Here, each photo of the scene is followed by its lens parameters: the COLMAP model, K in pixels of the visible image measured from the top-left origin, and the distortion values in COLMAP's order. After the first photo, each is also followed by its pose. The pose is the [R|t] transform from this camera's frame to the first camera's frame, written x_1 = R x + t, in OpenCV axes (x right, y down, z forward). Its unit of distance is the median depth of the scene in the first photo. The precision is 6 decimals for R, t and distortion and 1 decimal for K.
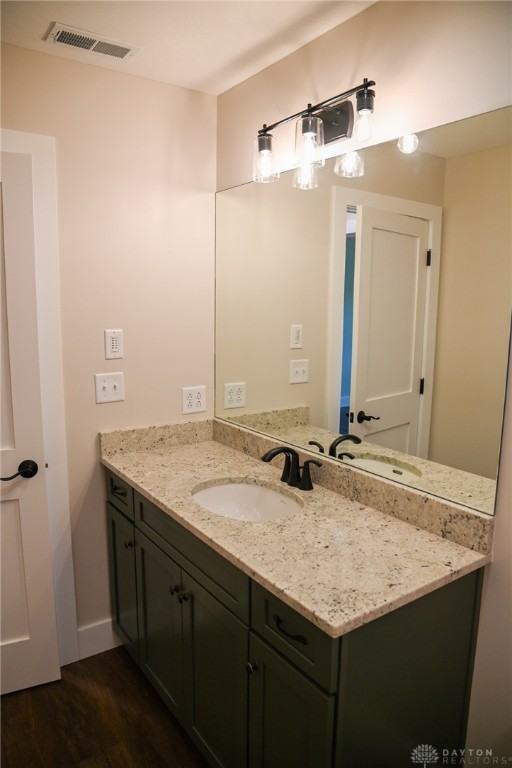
lens RADIAL K [[529.9, 0, 254.9], [0, 529.9, 384.4], [0, 0, 1]] dist [-0.087029, 0.024343]
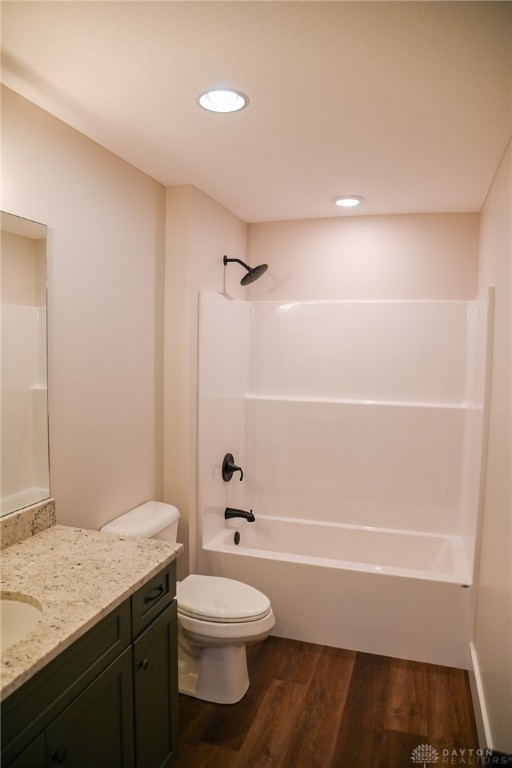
lens RADIAL K [[529.9, 0, 252.8], [0, 529.9, 378.2], [0, 0, 1]] dist [-0.087029, 0.024343]
pose [[-0.613790, -0.058152, 0.787325, -0.960564], [0.103772, 0.982688, 0.153481, -0.227144], [-0.782620, 0.175907, -0.597129, 1.282286]]
